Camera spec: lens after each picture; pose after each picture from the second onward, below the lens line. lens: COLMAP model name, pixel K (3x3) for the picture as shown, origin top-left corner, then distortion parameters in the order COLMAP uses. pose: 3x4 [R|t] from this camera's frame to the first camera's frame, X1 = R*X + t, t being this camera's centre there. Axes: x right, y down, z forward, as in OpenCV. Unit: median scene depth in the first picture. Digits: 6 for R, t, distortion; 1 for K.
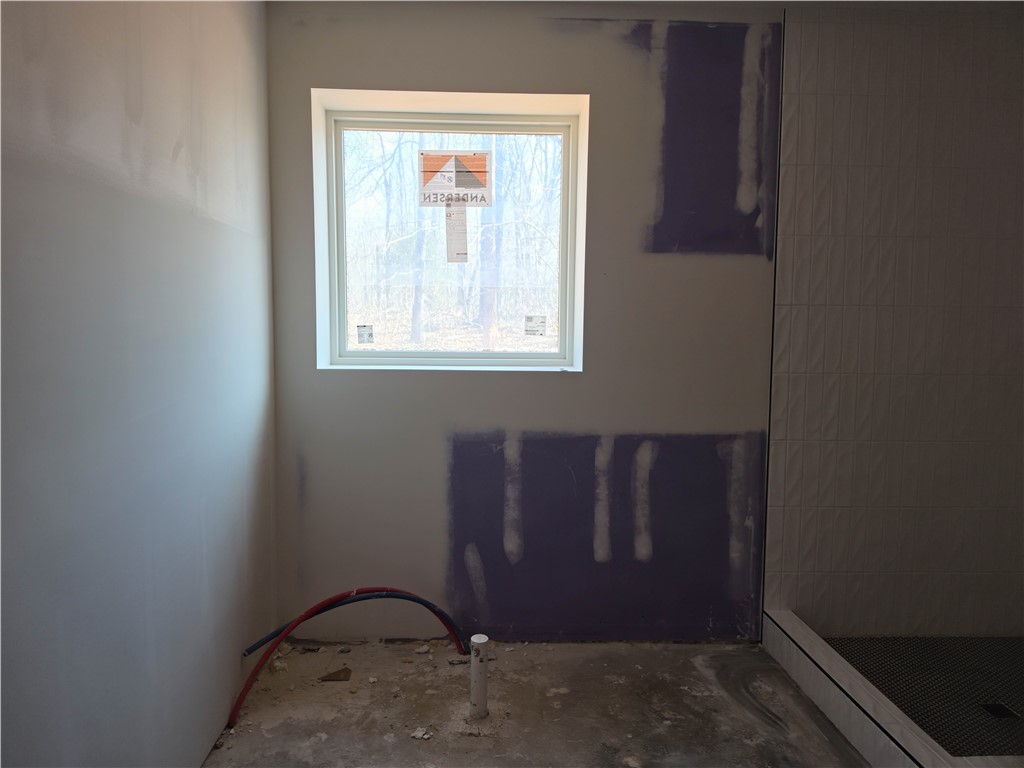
lens RADIAL K [[691.9, 0, 493.9], [0, 691.9, 376.3], [0, 0, 1]] dist [0.092674, -0.145683]
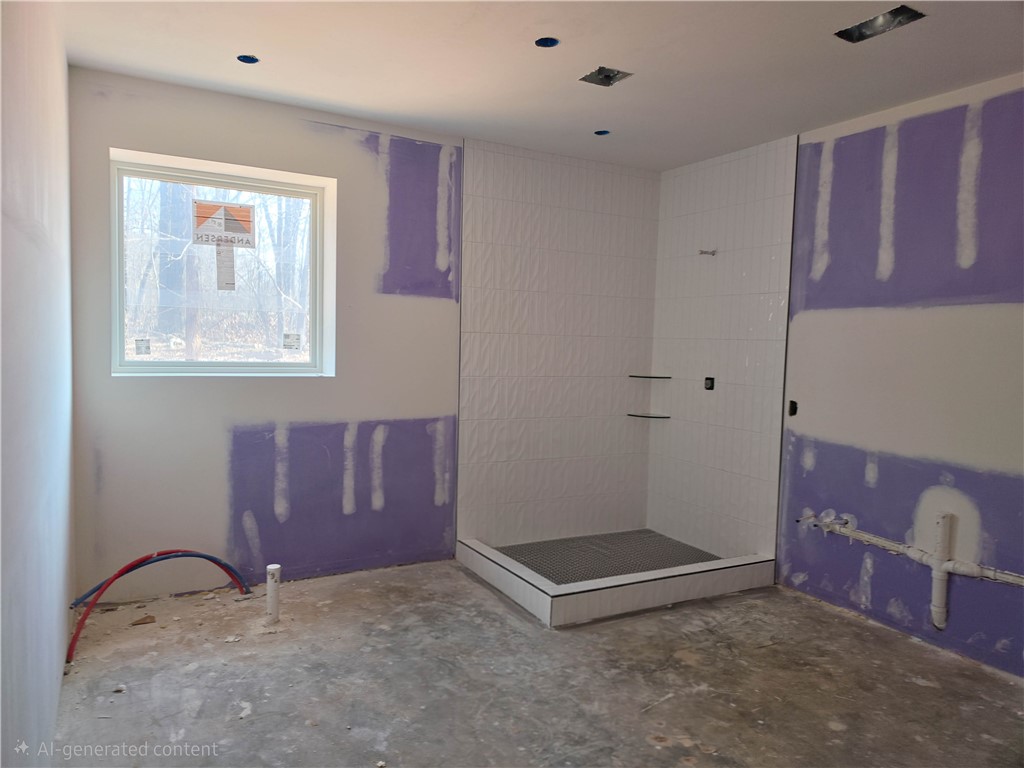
lens RADIAL K [[698.8, 0, 495.2], [0, 698.8, 379.8], [0, 0, 1]] dist [0.094277, -0.081686]
pose [[0.897169, -0.010679, 0.441558, -0.203149], [0.014947, 0.999869, -0.006188, 0.012872], [-0.441434, 0.012152, 0.897211, -0.394291]]
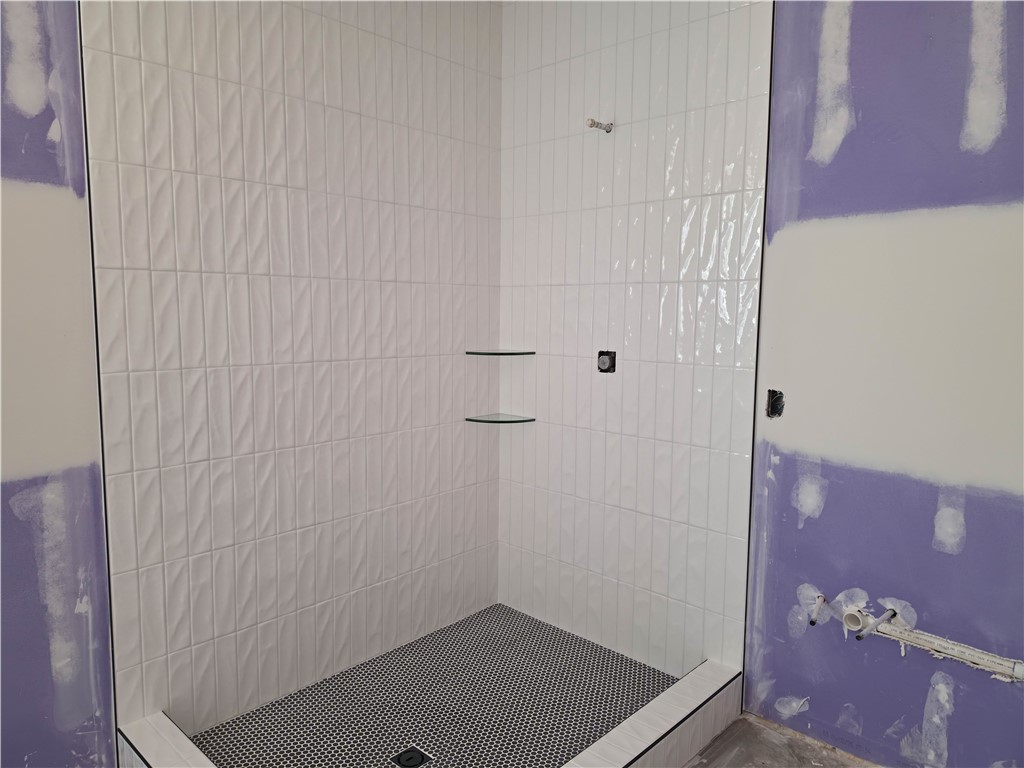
lens RADIAL K [[698.8, 0, 495.2], [0, 698.8, 379.8], [0, 0, 1]] dist [0.094277, -0.081686]
pose [[0.718242, -0.076161, 0.691612, 0.198431], [0.053246, 0.997093, 0.054504, -0.014924], [-0.693753, -0.002321, 0.720210, 0.264661]]
